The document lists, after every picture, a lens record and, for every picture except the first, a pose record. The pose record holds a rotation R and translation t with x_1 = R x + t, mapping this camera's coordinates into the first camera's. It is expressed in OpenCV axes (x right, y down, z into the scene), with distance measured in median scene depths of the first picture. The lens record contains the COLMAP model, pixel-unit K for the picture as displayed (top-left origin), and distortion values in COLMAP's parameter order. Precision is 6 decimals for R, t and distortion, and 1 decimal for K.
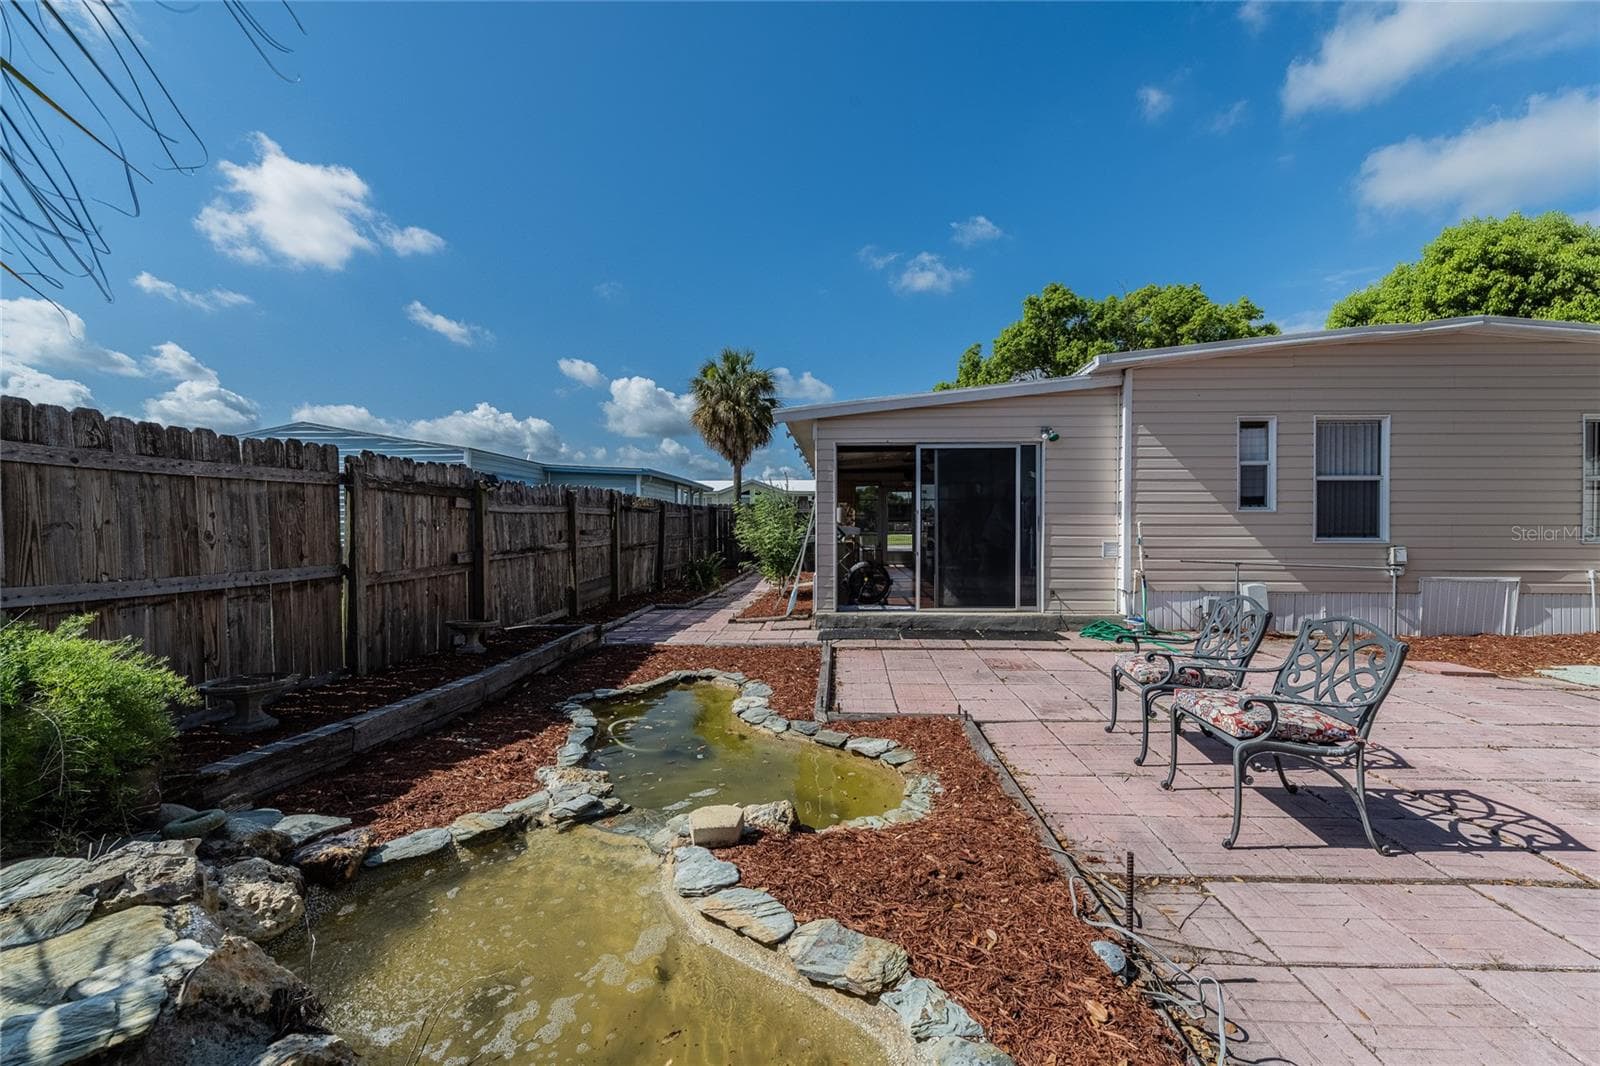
lens RADIAL K [[669.1, 0, 800.0], [0, 669.1, 533.0], [0, 0, 1]] dist [-0.007440, 0.000102]
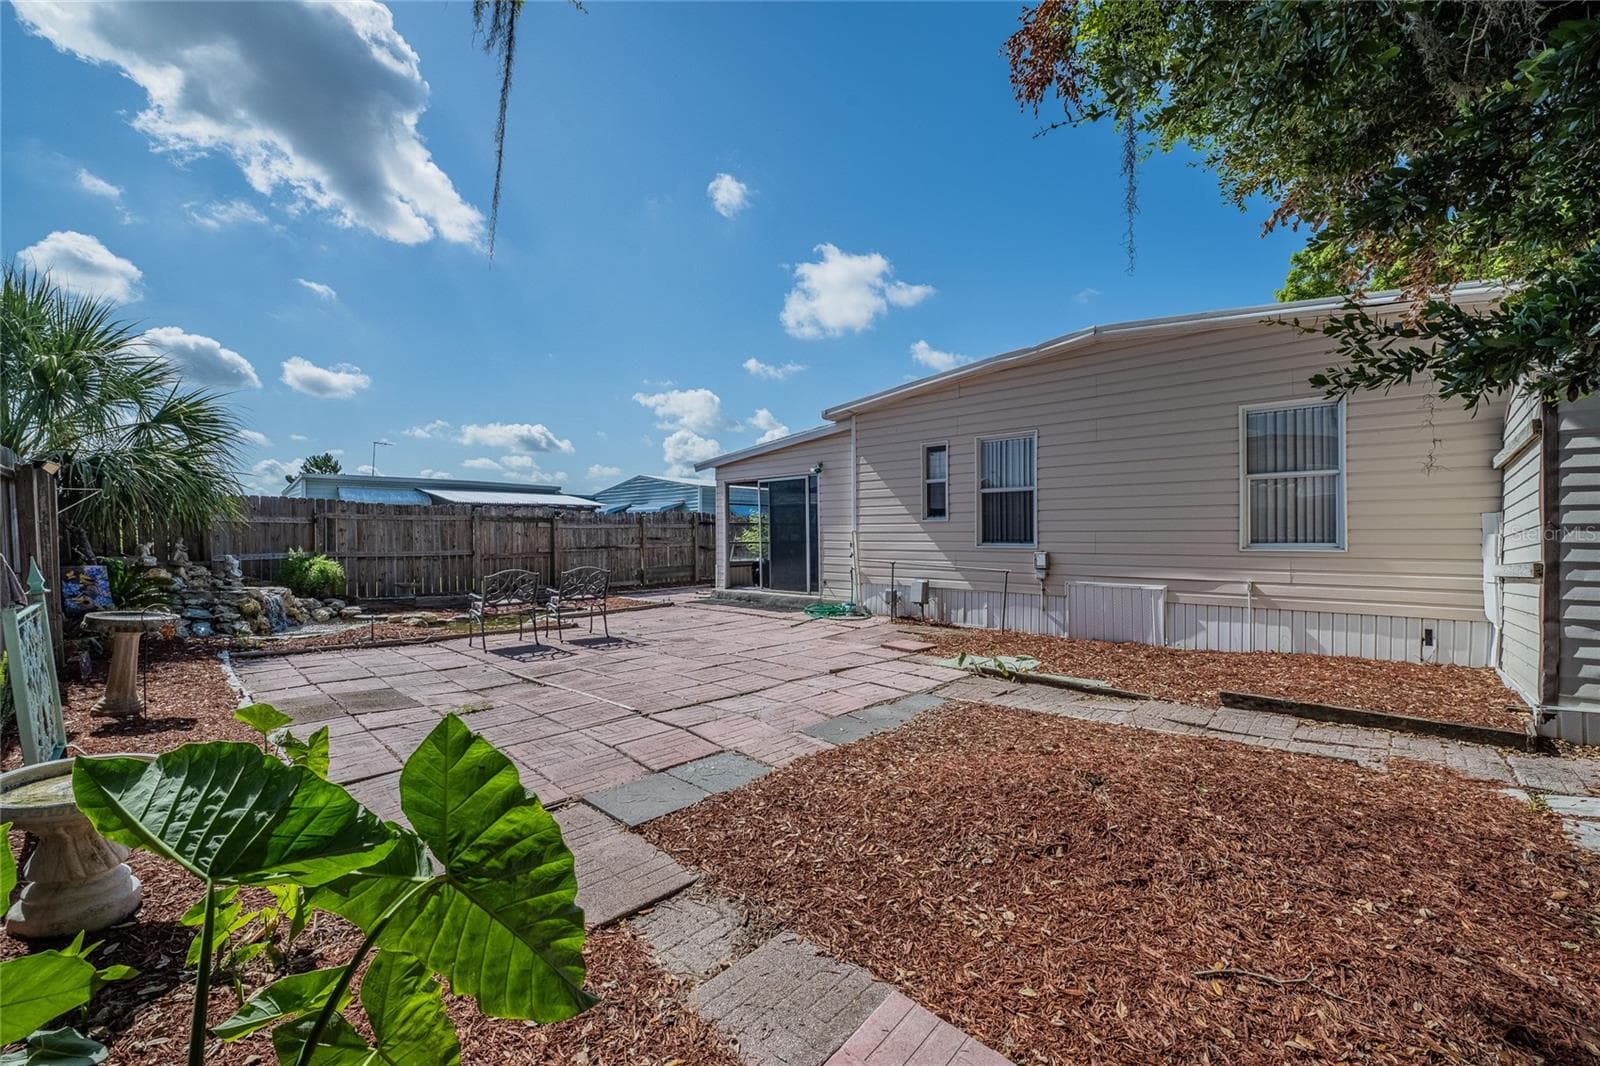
lens RADIAL K [[669.1, 0, 800.0], [0, 669.1, 533.0], [0, 0, 1]] dist [-0.007440, 0.000102]
pose [[0.744237, -0.005350, -0.667894, 1.300393], [-0.003617, 0.999921, -0.012039, 0.004638], [0.667906, 0.011376, 0.744159, -0.061053]]
